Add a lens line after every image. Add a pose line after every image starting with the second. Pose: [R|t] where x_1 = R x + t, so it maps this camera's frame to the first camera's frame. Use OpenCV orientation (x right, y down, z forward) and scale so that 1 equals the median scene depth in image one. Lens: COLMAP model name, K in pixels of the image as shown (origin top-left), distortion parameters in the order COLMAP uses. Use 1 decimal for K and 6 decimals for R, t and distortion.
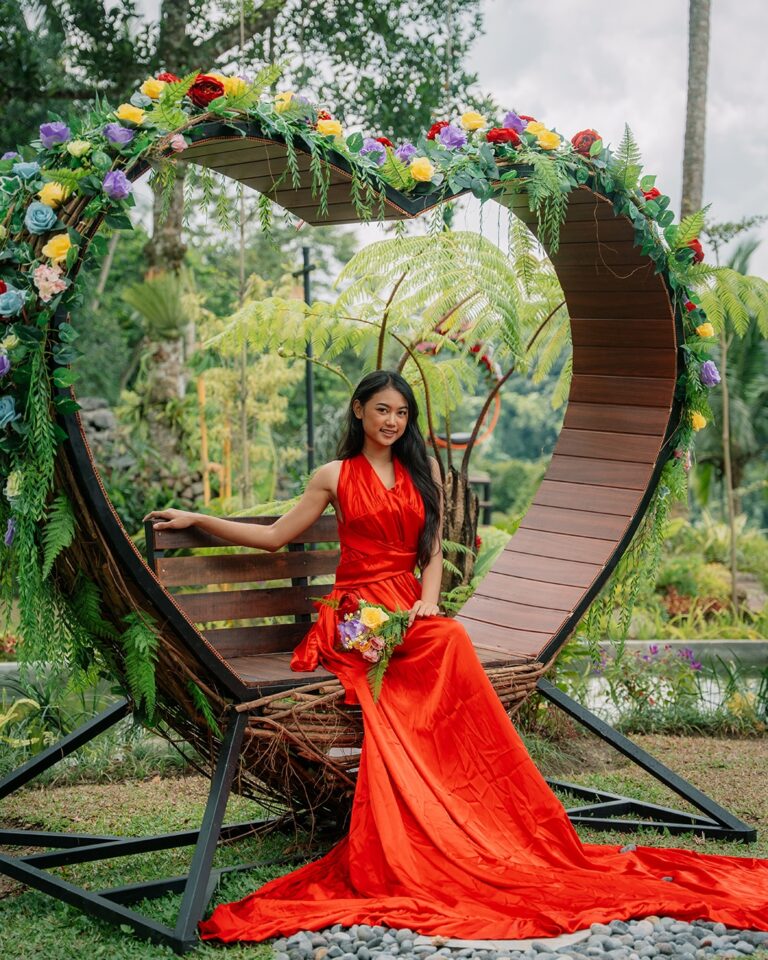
lens RADIAL K [[1715.2, 0, 388.6], [0, 1715.2, 495.4], [0, 0, 1]] dist [0.093575, 0.229894]
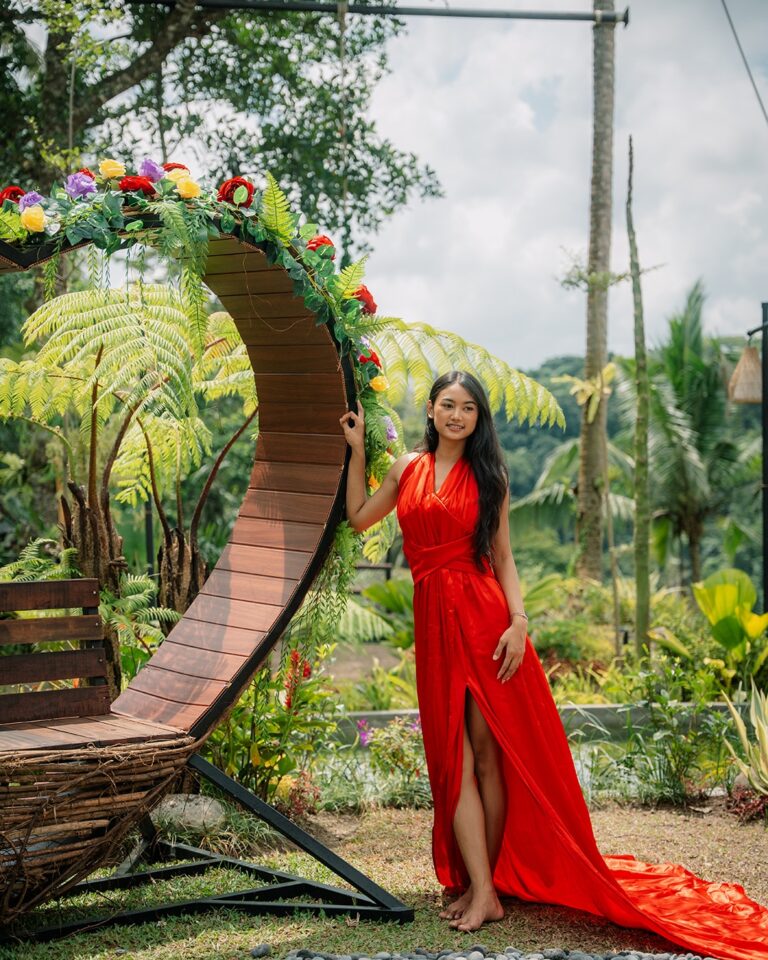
lens RADIAL K [[1790.2, 0, 383.3], [0, 1790.2, 507.2], [0, 0, 1]] dist [0.133181, 0.065510]
pose [[0.999822, -0.016272, 0.009583, 0.185178], [0.016533, 0.999477, -0.027799, 0.000166], [-0.009126, 0.027952, 0.999568, 0.006468]]
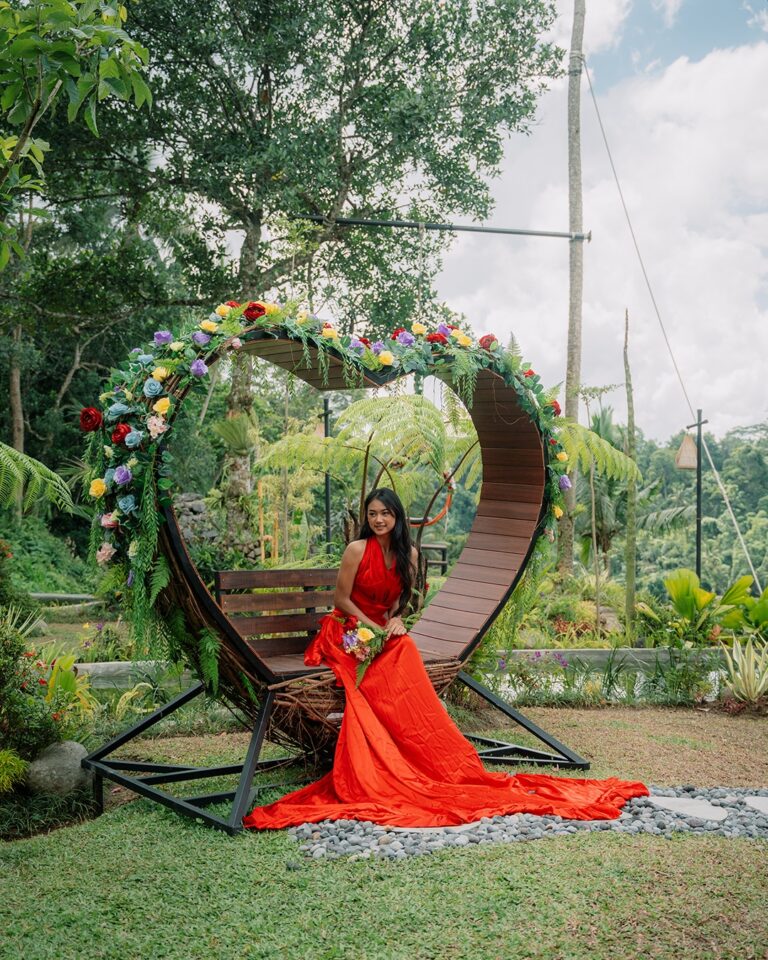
lens RADIAL K [[1115.7, 0, 415.0], [0, 1115.7, 495.4], [0, 0, 1]] dist [-0.095631, 0.027443]
pose [[0.999653, 0.006000, 0.025667, 0.018746], [-0.004587, 0.998488, -0.054779, -0.000427], [-0.025957, 0.054642, 0.998169, -0.050170]]
